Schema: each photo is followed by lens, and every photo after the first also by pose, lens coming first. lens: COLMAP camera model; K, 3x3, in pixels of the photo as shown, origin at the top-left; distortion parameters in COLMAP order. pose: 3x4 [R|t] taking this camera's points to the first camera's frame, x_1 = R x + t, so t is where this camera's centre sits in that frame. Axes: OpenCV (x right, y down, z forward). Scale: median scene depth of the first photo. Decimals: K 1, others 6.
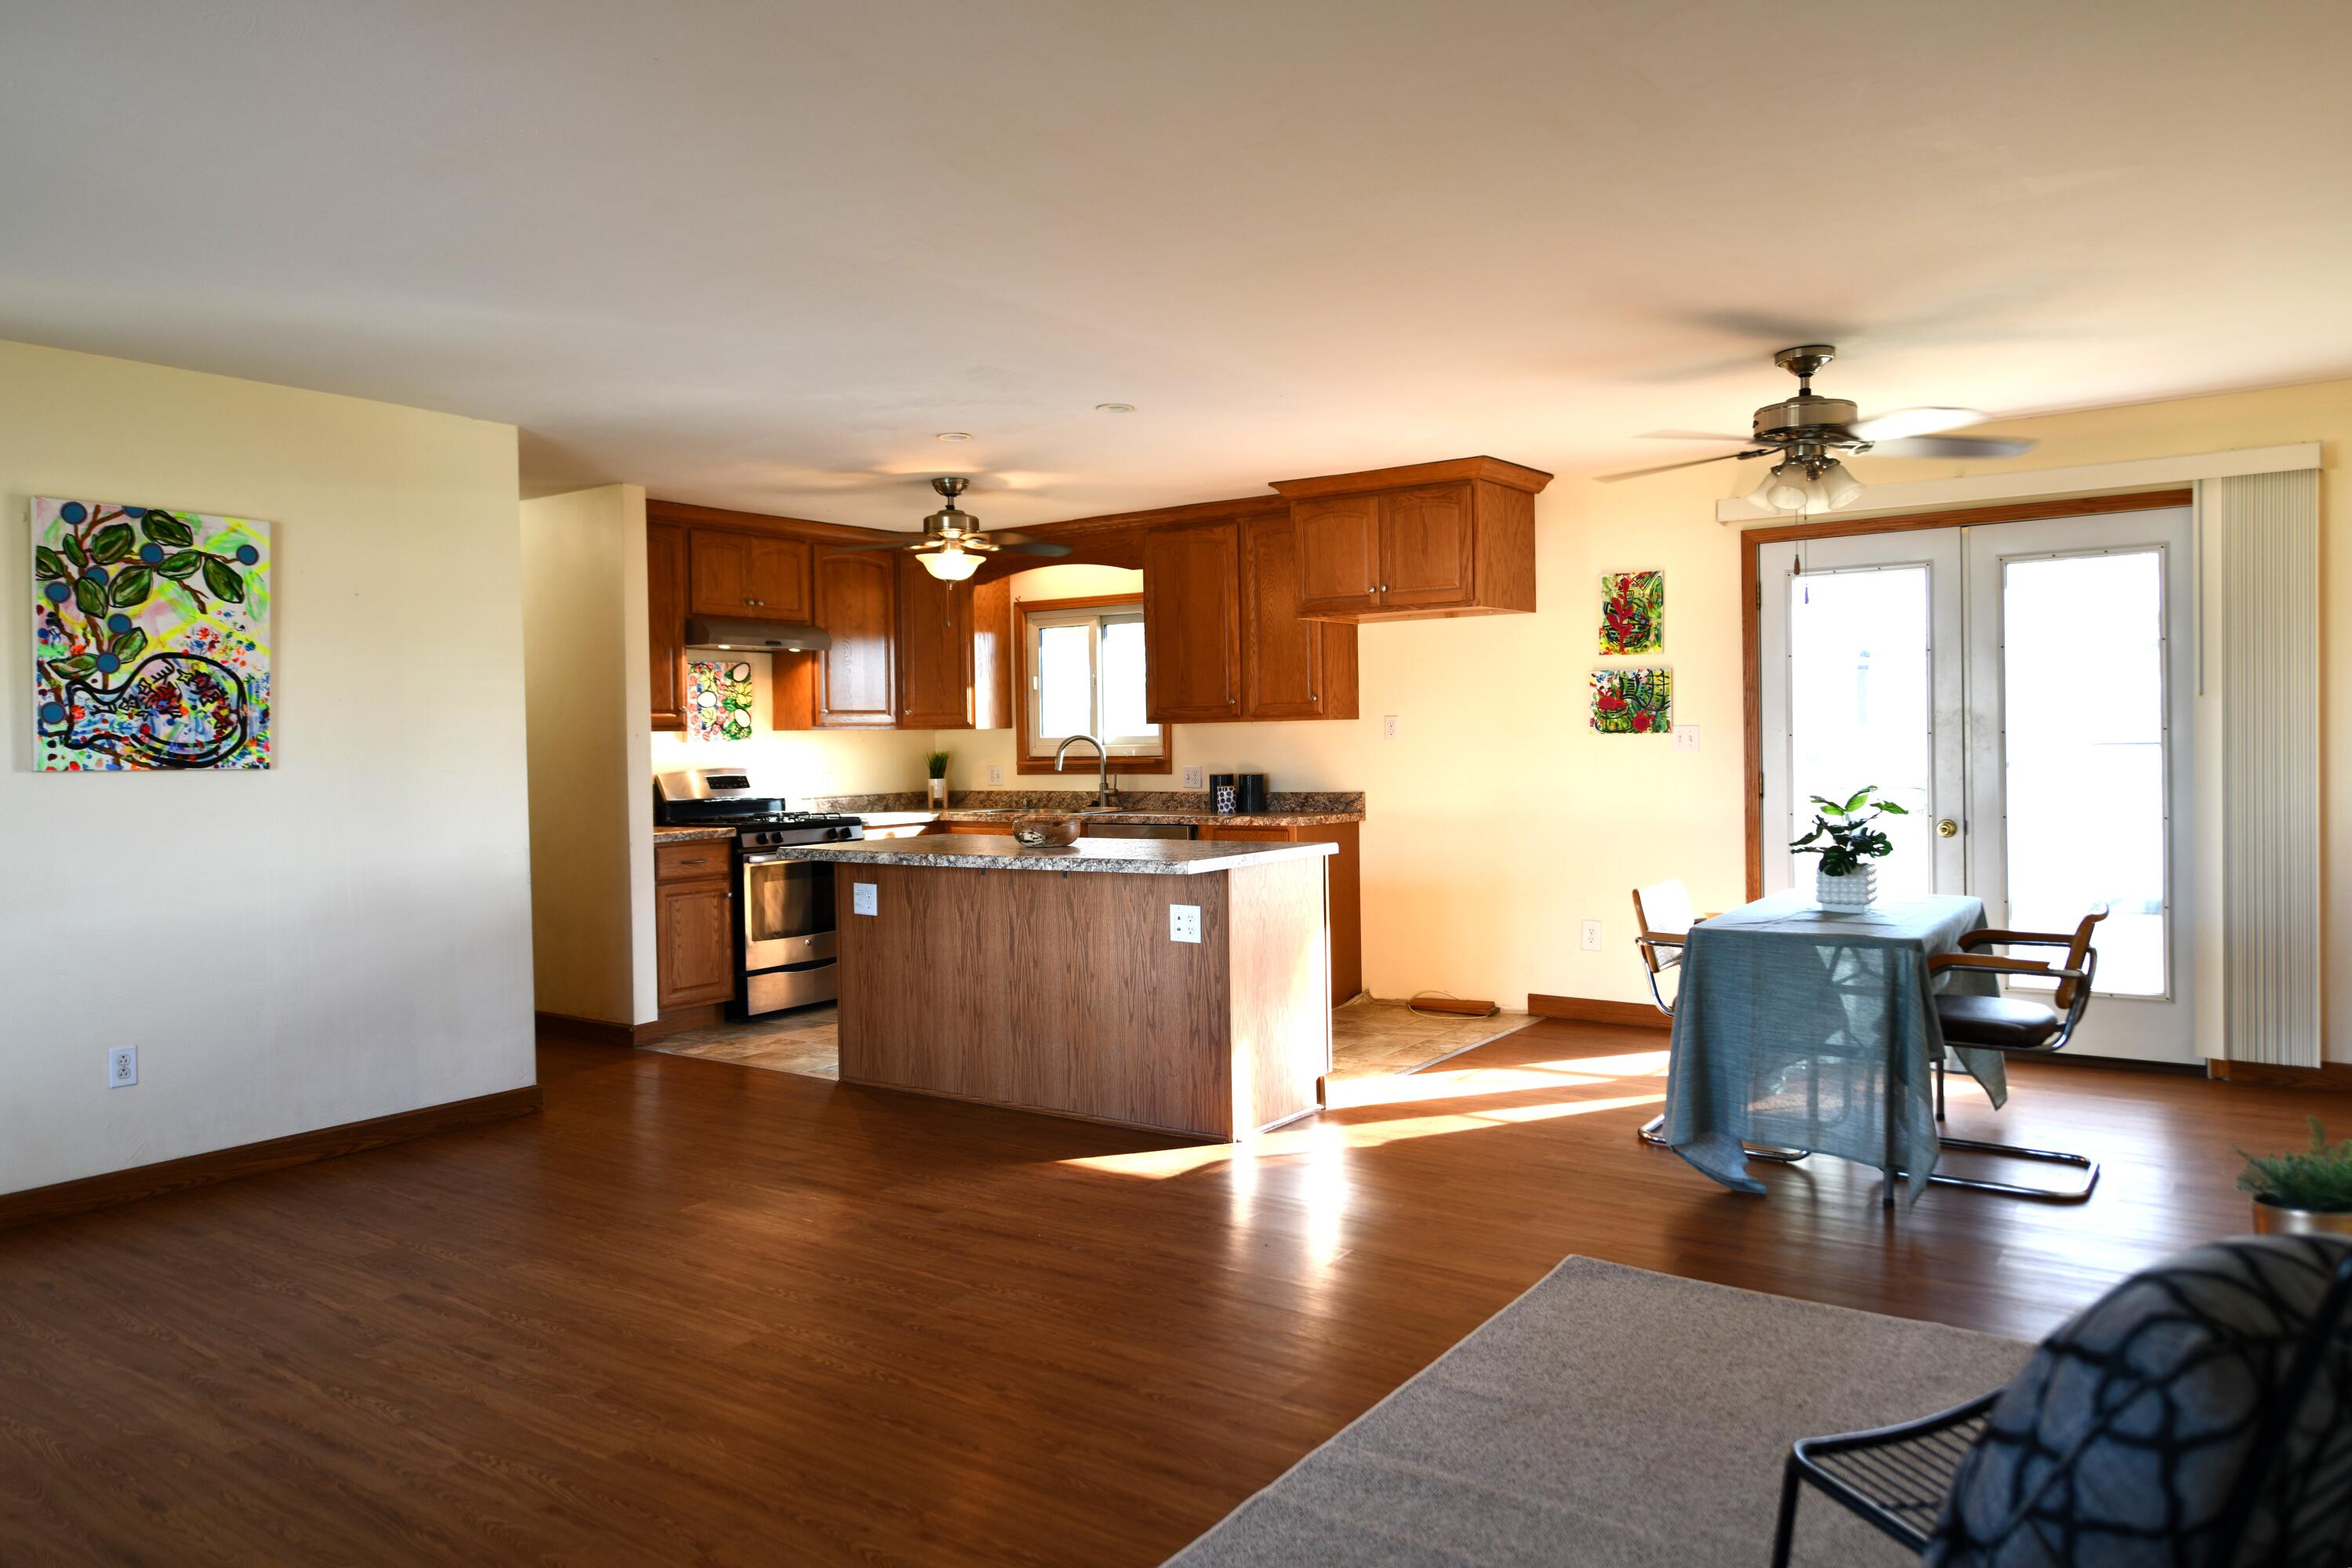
lens RADIAL K [[1572.2, 0, 1201.5], [0, 1572.2, 771.4], [0, 0, 1]] dist [-0.001072, 0.003842]
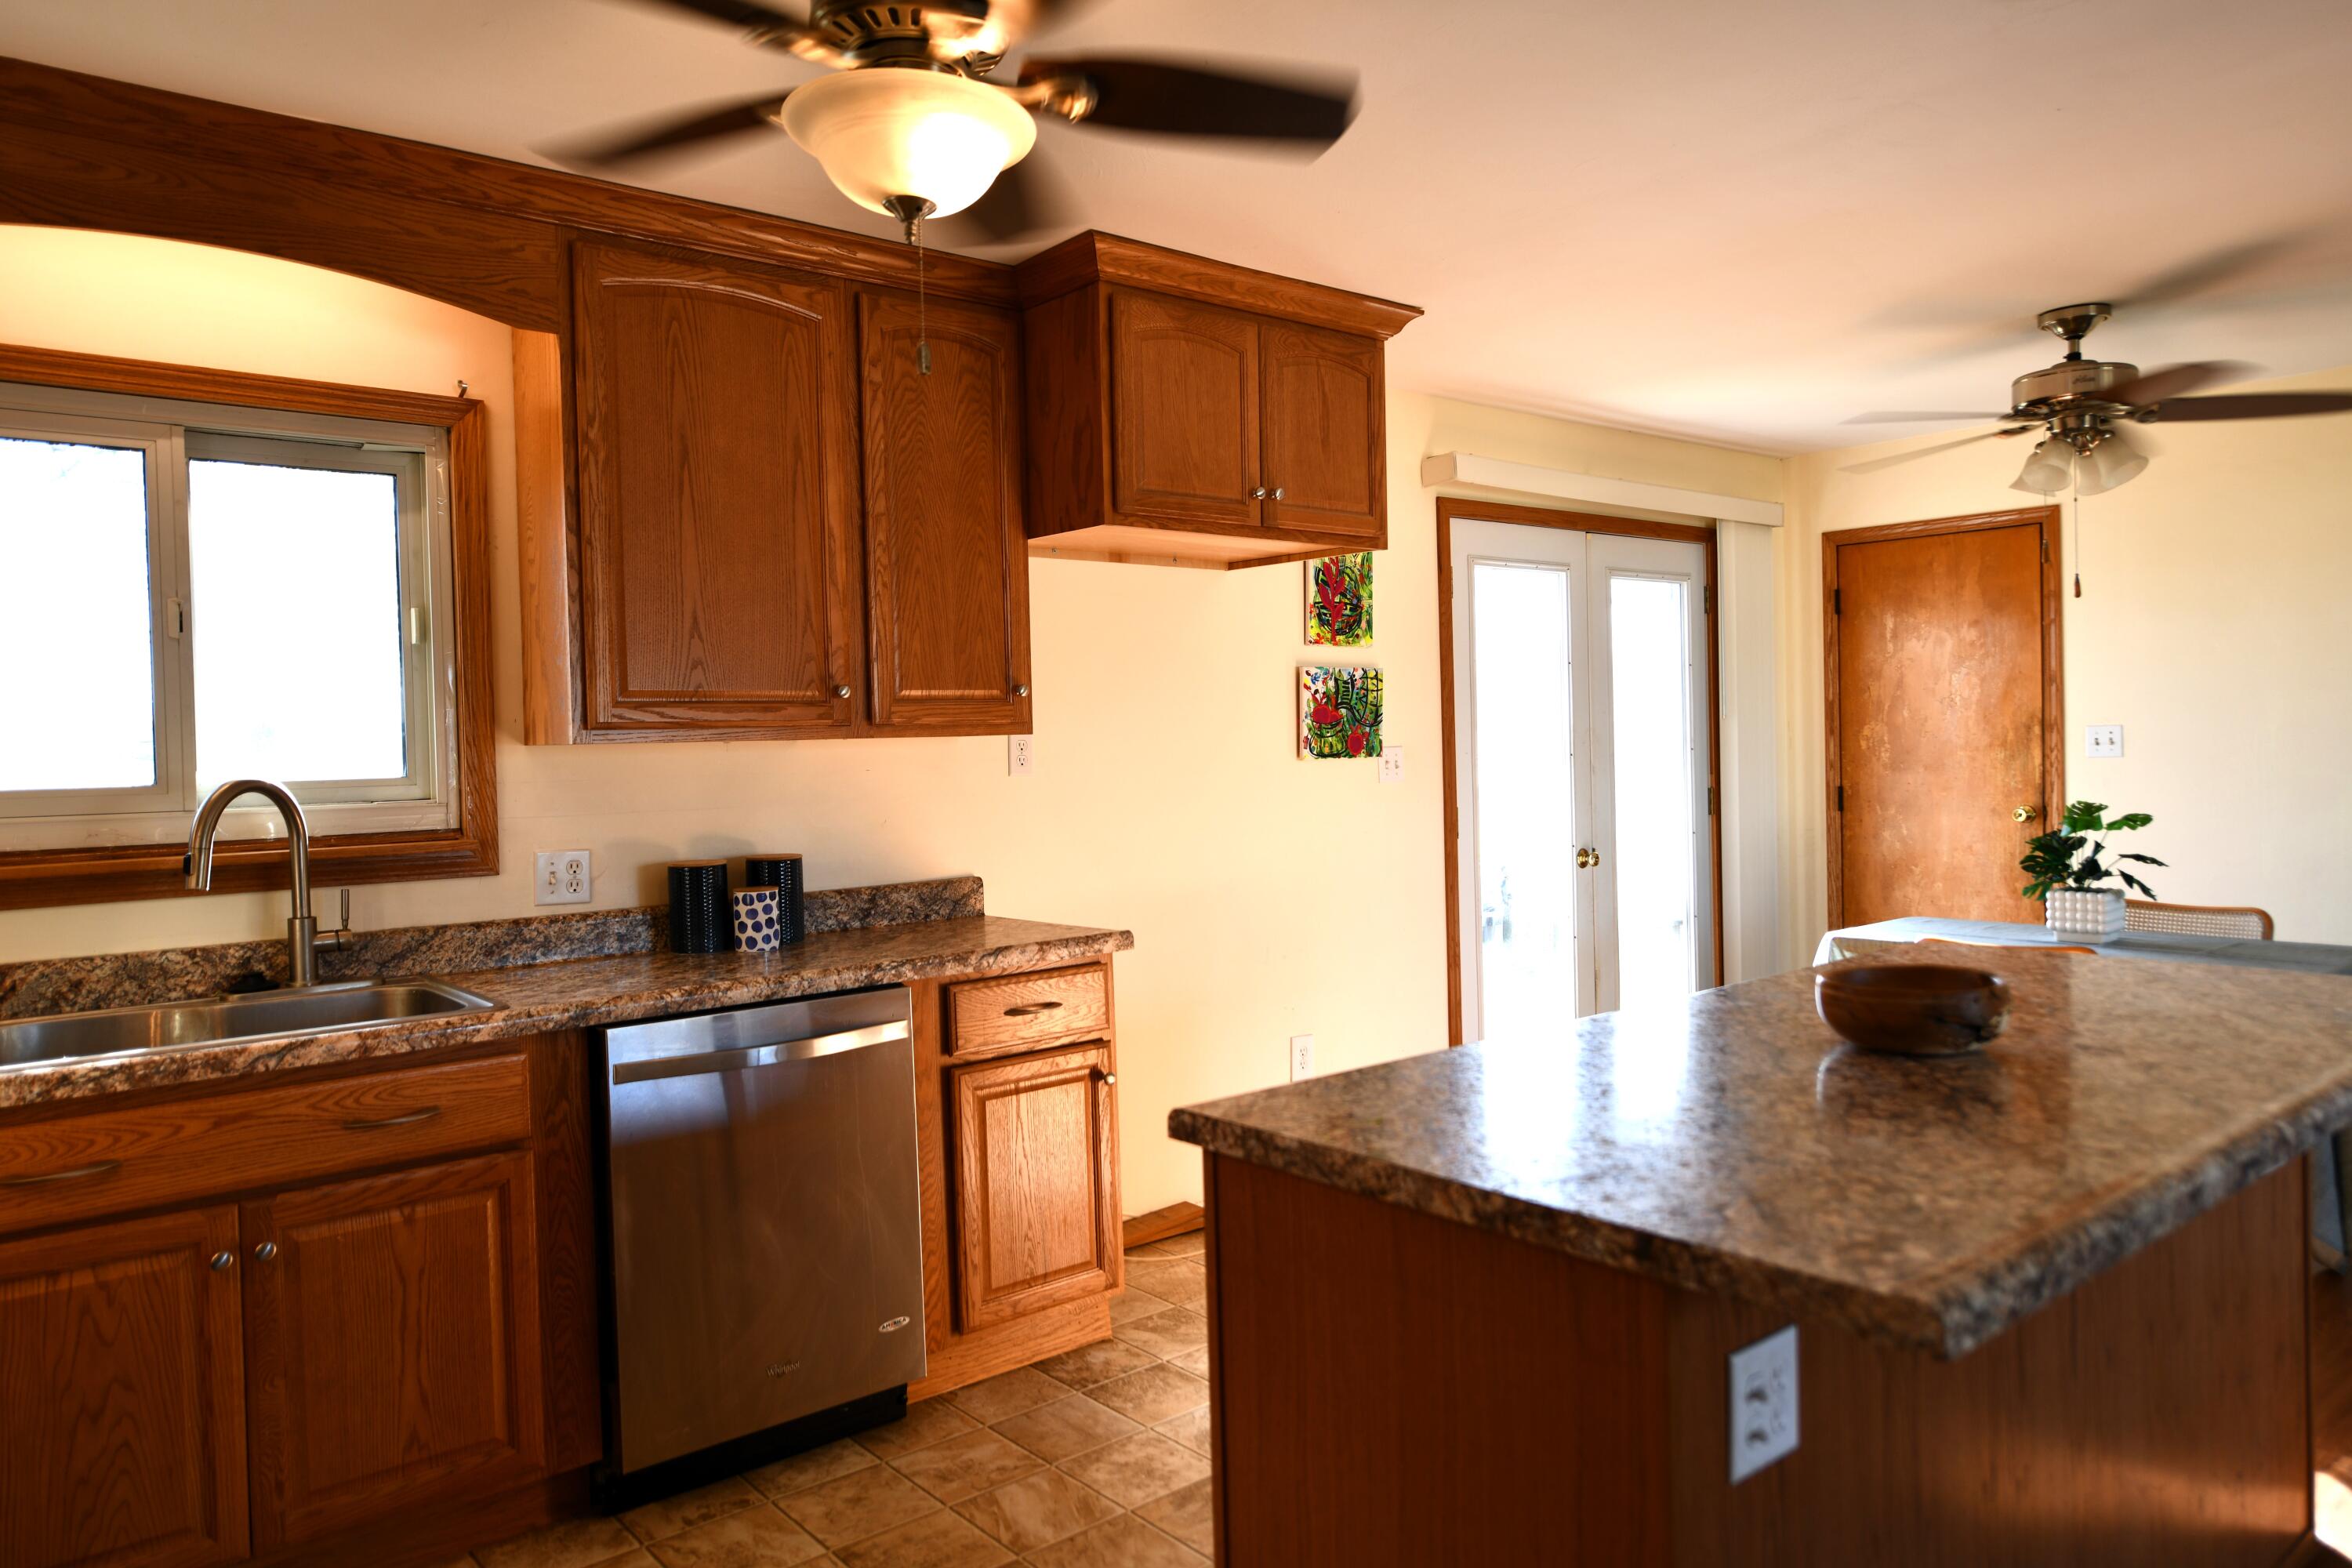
lens RADIAL K [[1572.2, 0, 1176.5], [0, 1572.2, 766.2], [0, 0, 1]] dist [-0.001072, 0.003842]
pose [[0.267238, -0.004797, 0.963619, -0.425792], [0.039608, 0.999197, -0.006010, -0.019872], [-0.962816, 0.039773, 0.267213, 0.898417]]
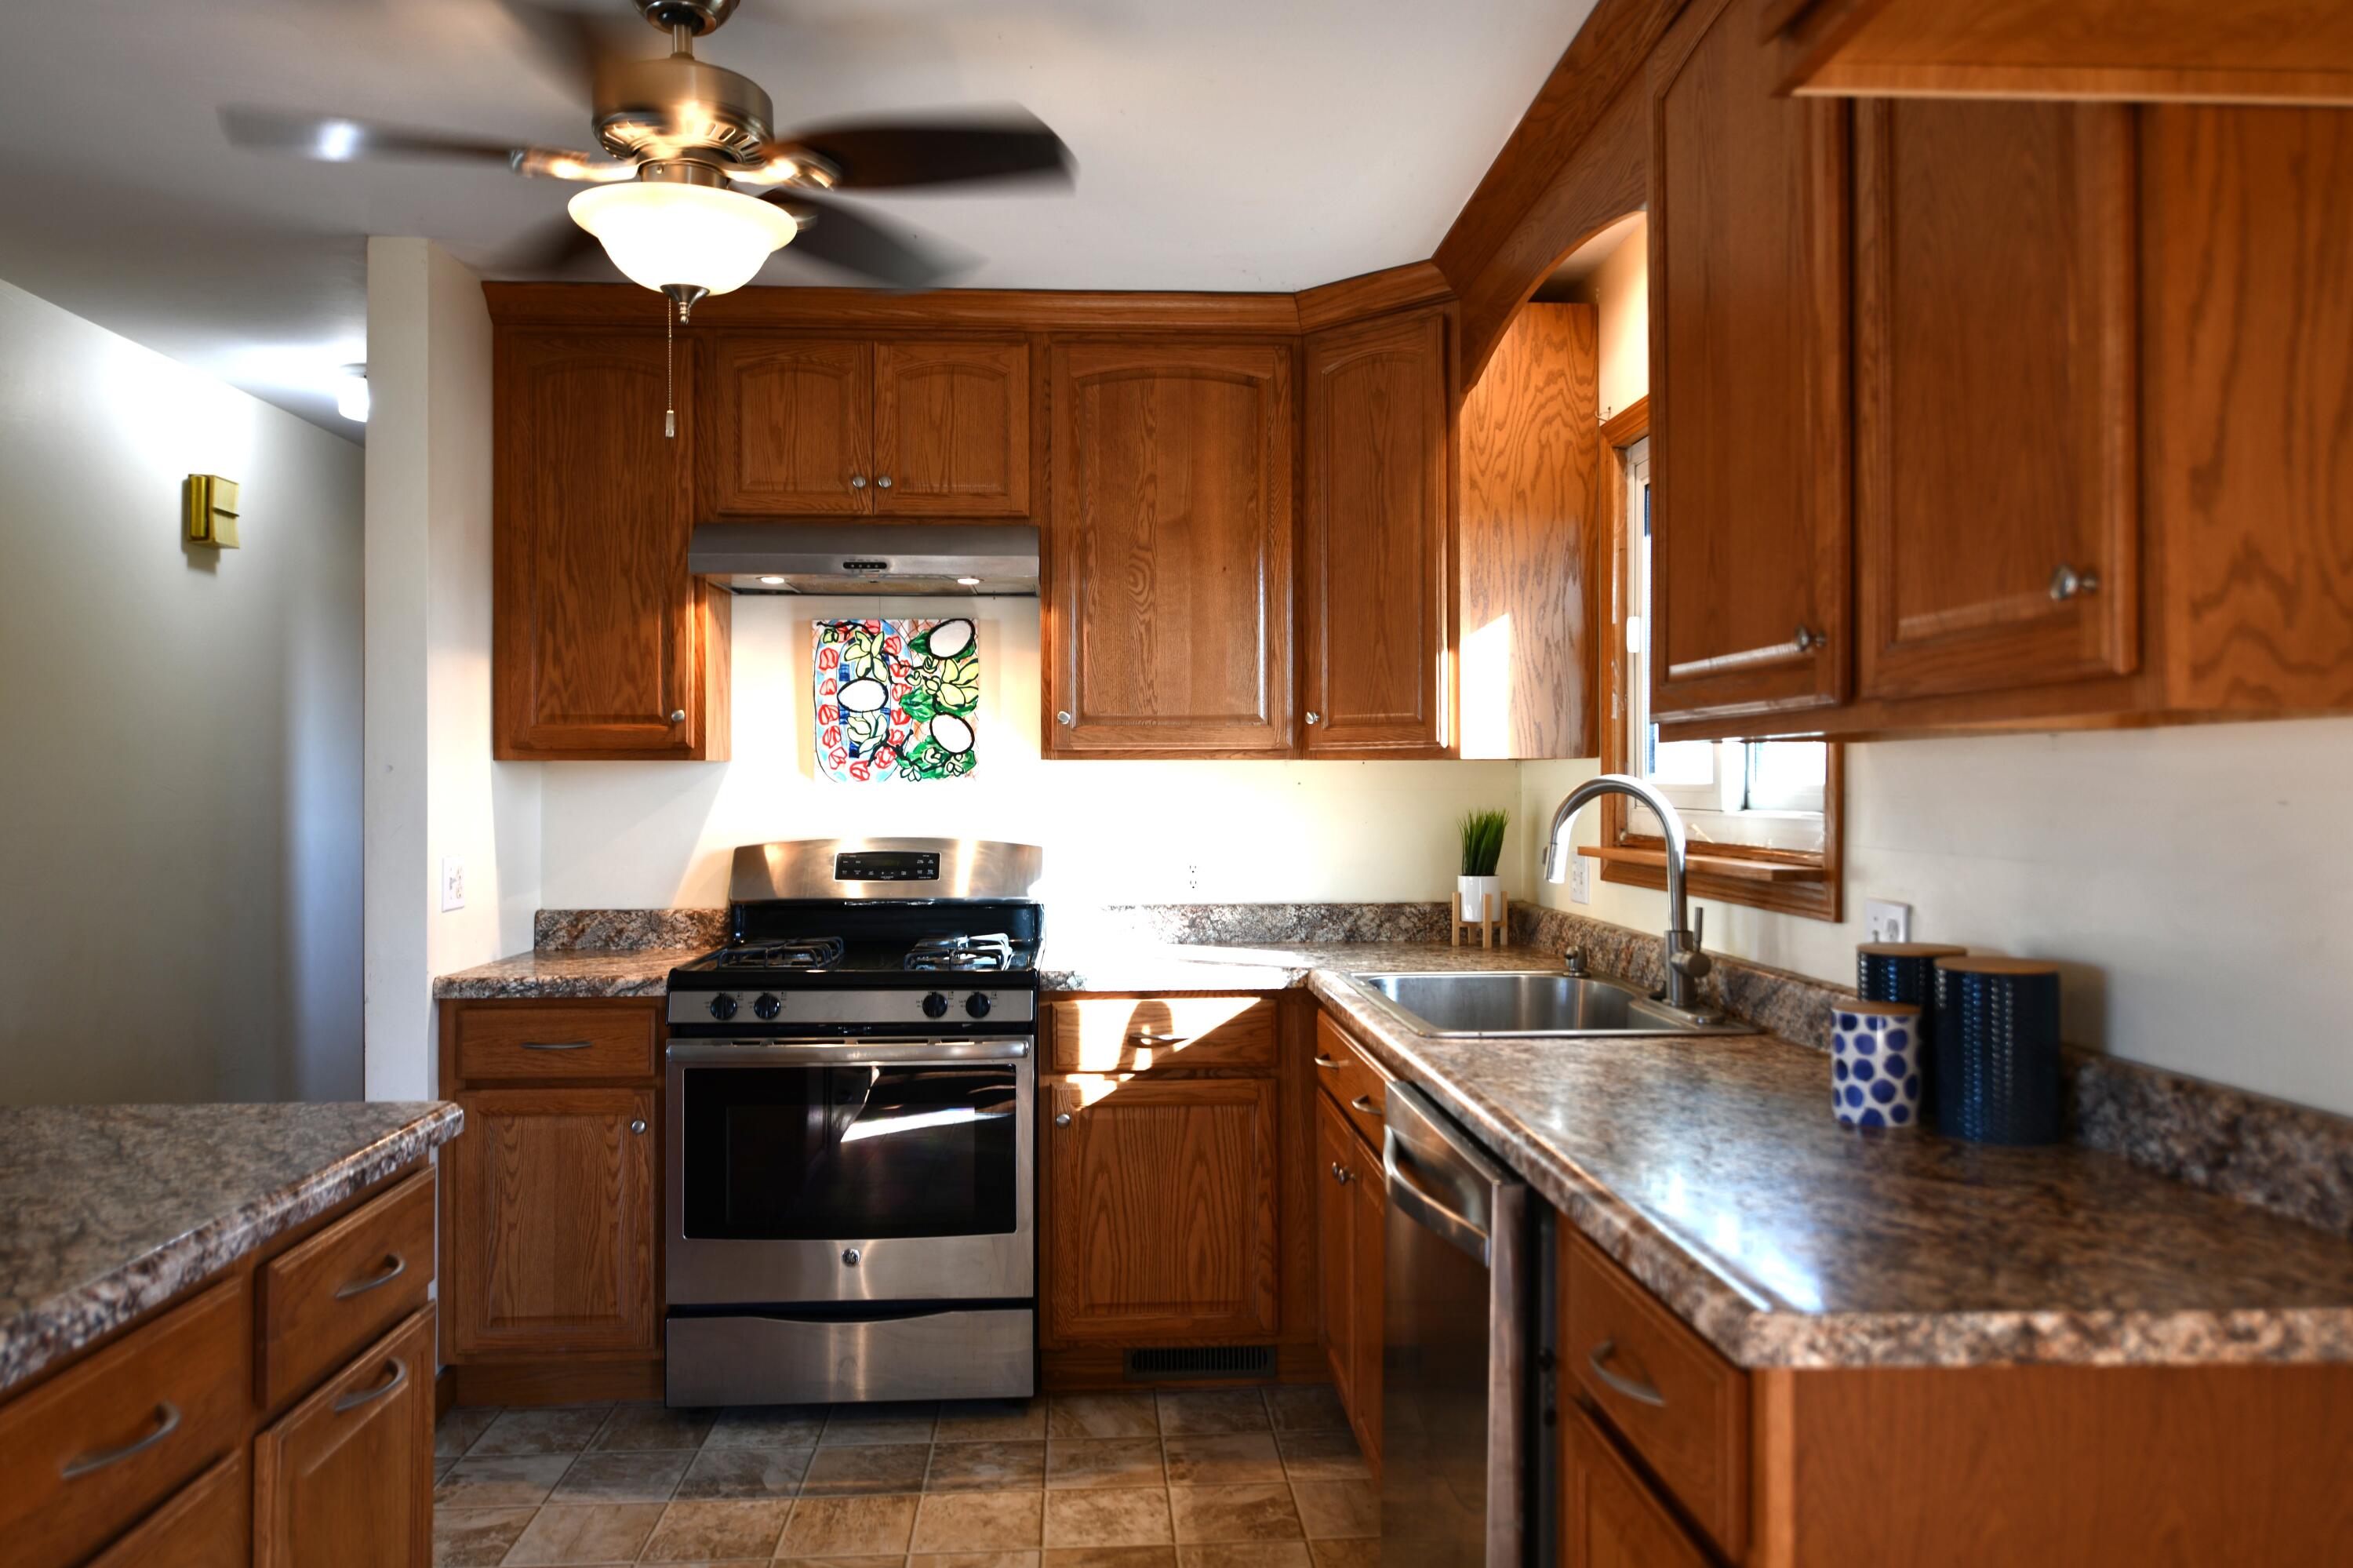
lens RADIAL K [[1572.9, 0, 1192.8], [0, 1572.9, 775.5], [0, 0, 1]] dist [-0.001072, 0.003842]
pose [[0.620123, 0.013202, -0.784394, 0.156901], [-0.025263, 0.999676, -0.003147, -0.025308], [0.784098, 0.021767, 0.620255, 0.900262]]
